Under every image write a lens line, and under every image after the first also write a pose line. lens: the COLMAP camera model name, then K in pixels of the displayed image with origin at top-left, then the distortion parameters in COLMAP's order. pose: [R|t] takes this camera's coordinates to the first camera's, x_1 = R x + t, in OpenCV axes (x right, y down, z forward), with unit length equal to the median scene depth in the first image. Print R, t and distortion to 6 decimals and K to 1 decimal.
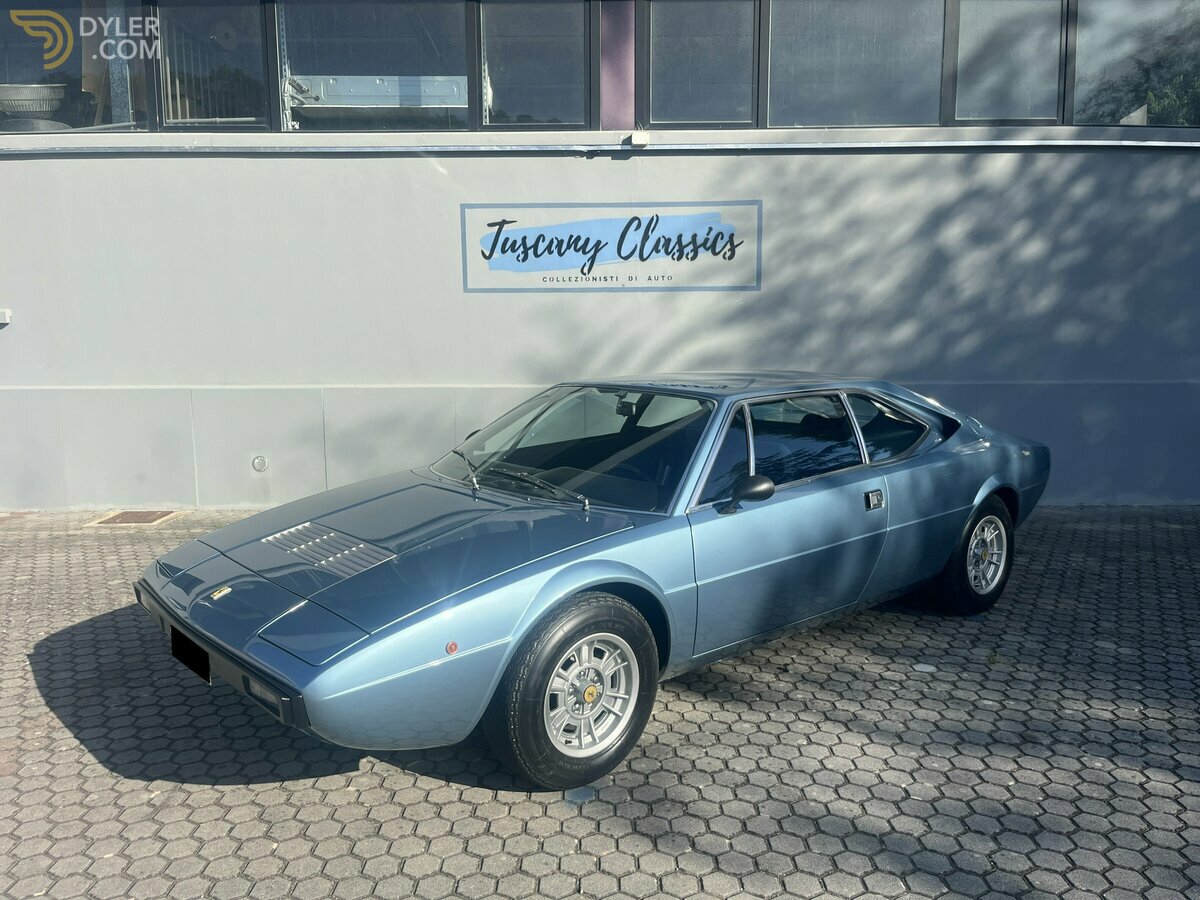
lens RADIAL K [[910.7, 0, 593.6], [0, 910.7, 454.2], [0, 0, 1]] dist [0.070667, -0.117339]
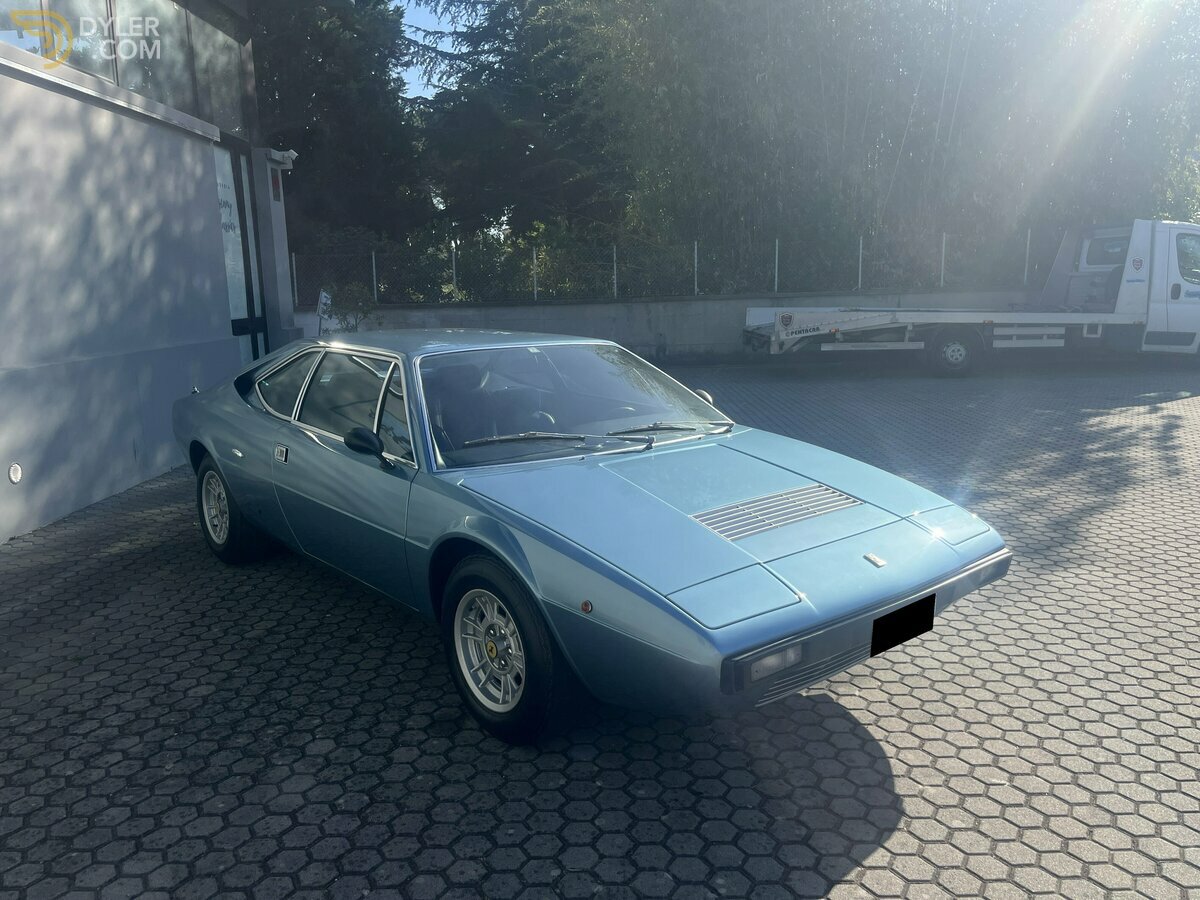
lens RADIAL K [[910.7, 0, 593.6], [0, 910.7, 454.2], [0, 0, 1]] dist [0.070667, -0.117339]
pose [[0.008202, -0.168994, 0.985583, -0.549883], [0.144843, 0.975422, 0.166047, -0.062609], [-0.989421, 0.141393, 0.032478, 0.519286]]
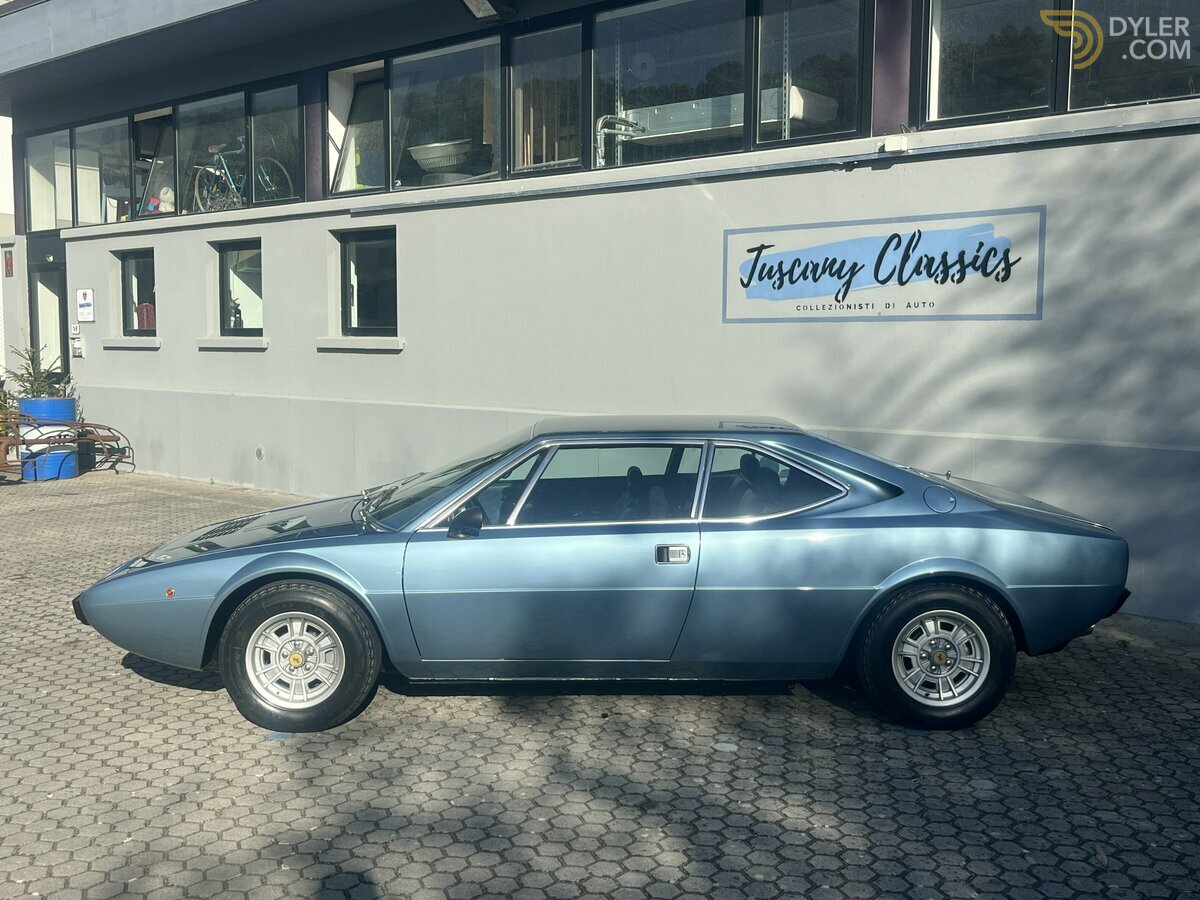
lens RADIAL K [[1197.3, 0, 608.0], [0, 1197.3, 448.2], [0, 0, 1]] dist [0.091141, -0.215689]
pose [[0.766400, 0.067214, -0.638837, 0.565425], [-0.100304, 0.994834, -0.015663, -0.018218], [0.634484, 0.076082, 0.769182, -0.010767]]
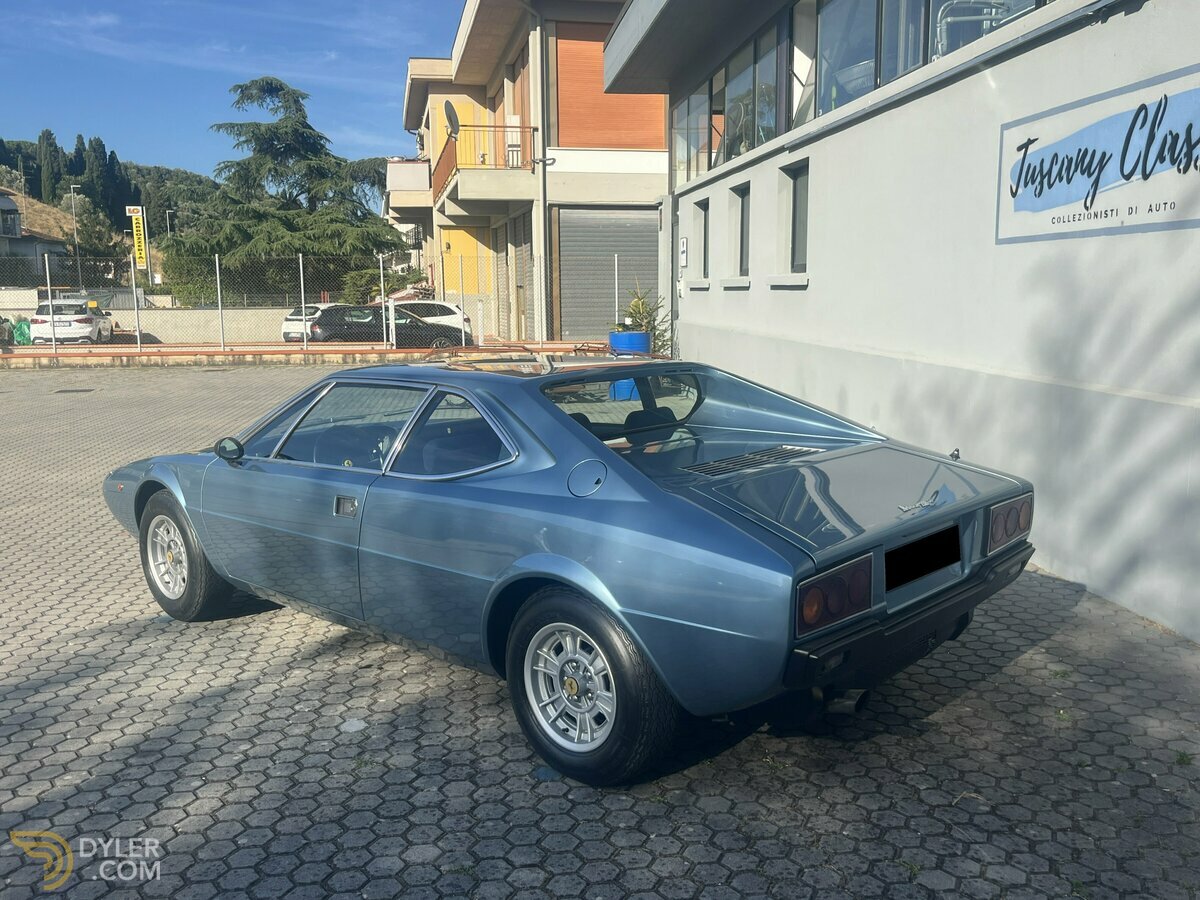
lens RADIAL K [[1098.4, 0, 600.0], [0, 1098.4, 450.0], [0, 0, 1]] dist [0.016969, -0.017551]
pose [[0.112905, 0.151282, -0.982021, 0.727996], [-0.128619, 0.982251, 0.136530, -0.094441], [0.985246, 0.110892, 0.130359, 0.589851]]
